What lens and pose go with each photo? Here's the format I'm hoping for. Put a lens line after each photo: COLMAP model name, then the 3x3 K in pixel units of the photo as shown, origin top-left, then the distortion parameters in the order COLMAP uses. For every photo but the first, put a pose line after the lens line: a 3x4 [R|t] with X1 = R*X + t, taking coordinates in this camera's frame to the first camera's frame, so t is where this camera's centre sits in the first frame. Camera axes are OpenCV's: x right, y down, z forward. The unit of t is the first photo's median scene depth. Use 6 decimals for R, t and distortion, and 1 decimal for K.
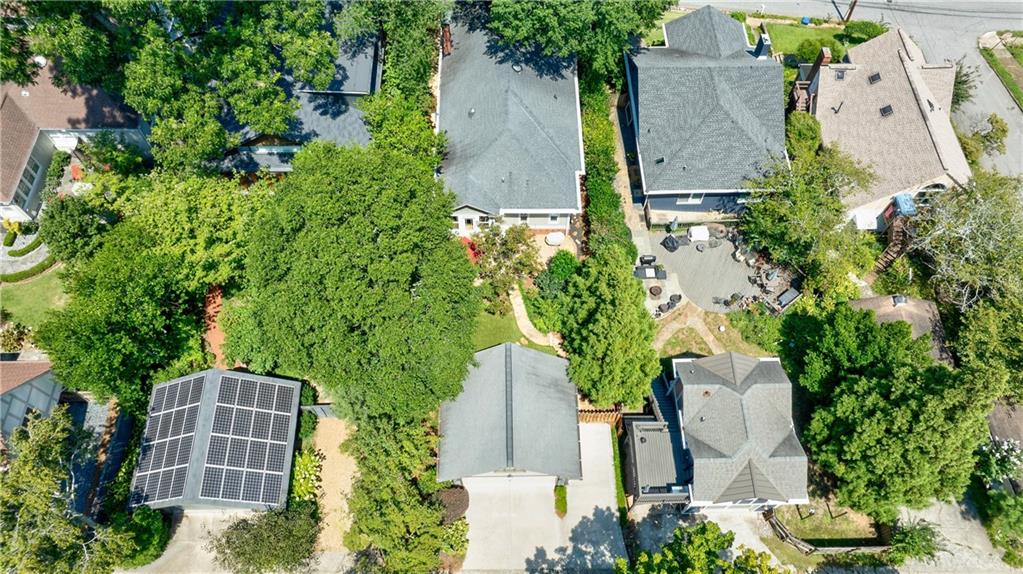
lens RADIAL K [[730.9, 0, 507.8], [0, 730.9, 289.0], [0, 0, 1]] dist [0.001168, 0.001278]
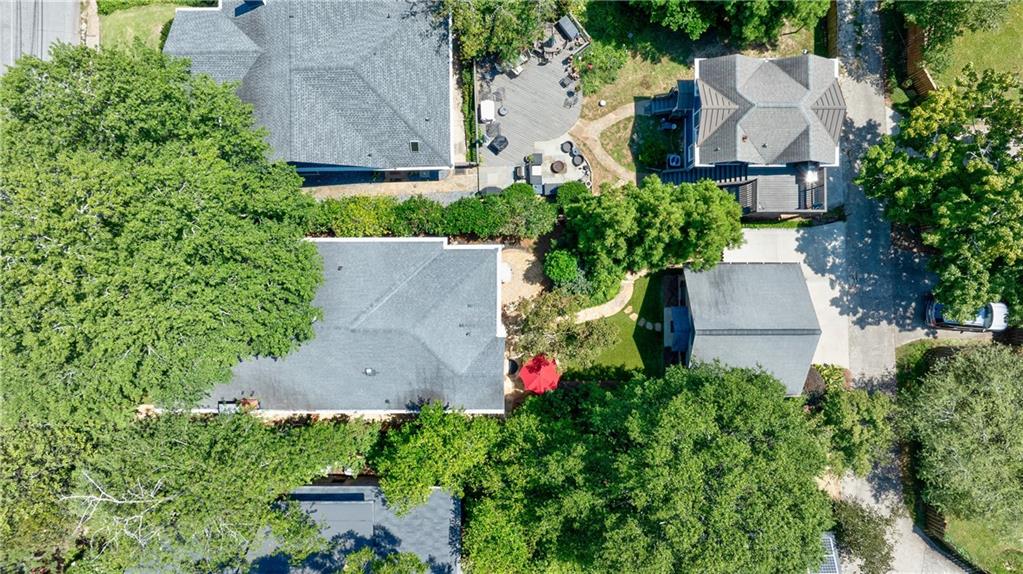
lens RADIAL K [[730.9, 0, 507.8], [0, 730.9, 289.0], [0, 0, 1]] dist [0.001168, 0.001278]
pose [[0.015767, -0.999867, 0.004172, 0.043921], [0.878481, 0.015845, 0.477515, -0.516092], [-0.477517, -0.003864, 0.878614, 0.216074]]
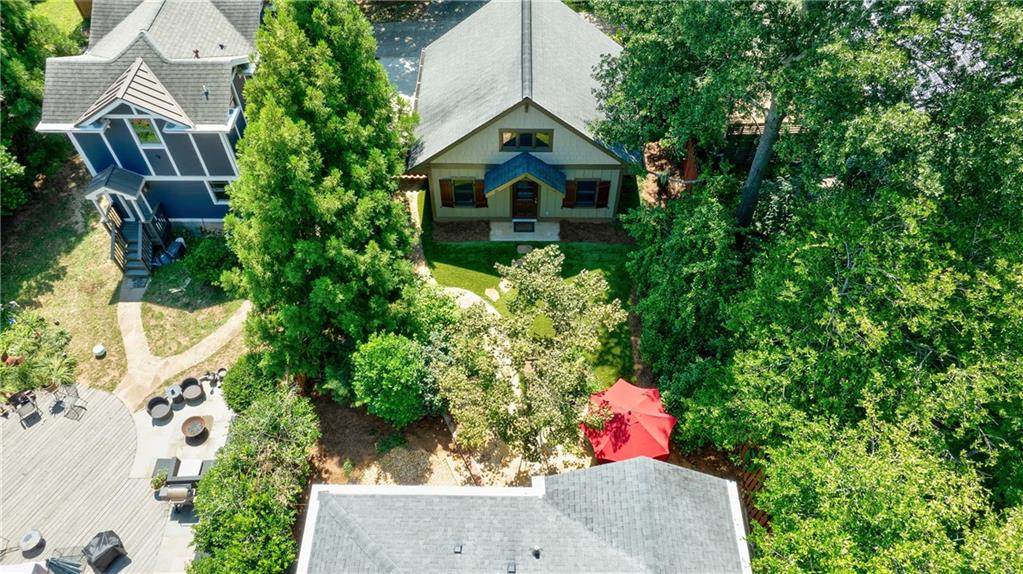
lens RADIAL K [[730.9, 0, 507.8], [0, 730.9, 289.0], [0, 0, 1]] dist [0.001168, 0.001278]
pose [[-0.999359, -0.022374, 0.027948, -0.001067], [0.034396, -0.383536, 0.922885, -0.389240], [-0.009930, 0.923255, 0.384059, 0.771088]]
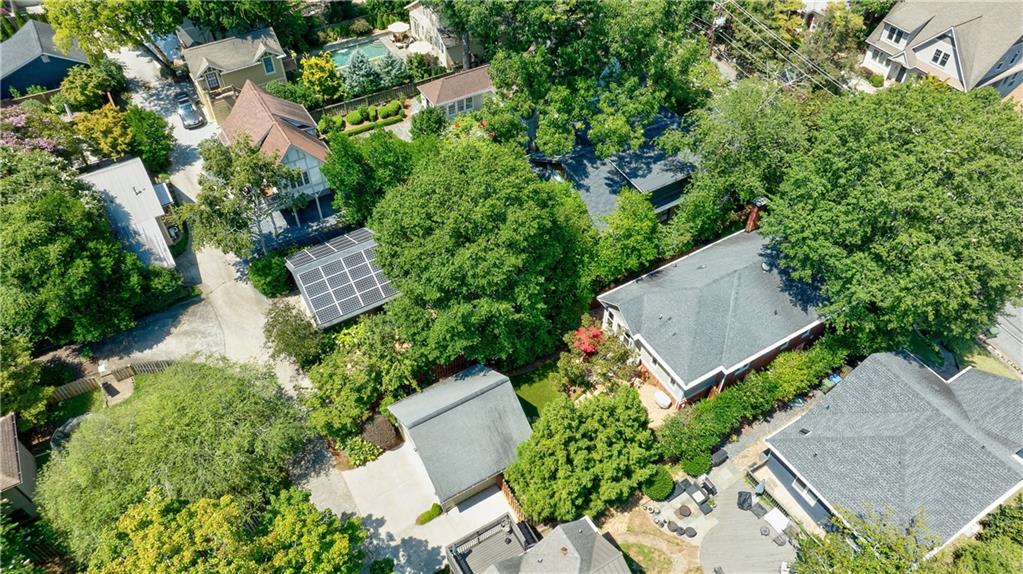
lens RADIAL K [[730.9, 0, 507.8], [0, 730.9, 289.0], [0, 0, 1]] dist [0.001168, 0.001278]
pose [[0.491607, 0.618231, -0.613281, 0.507151], [-0.756822, 0.651685, 0.050276, -0.060420], [0.430748, 0.439429, 0.788263, 0.044353]]
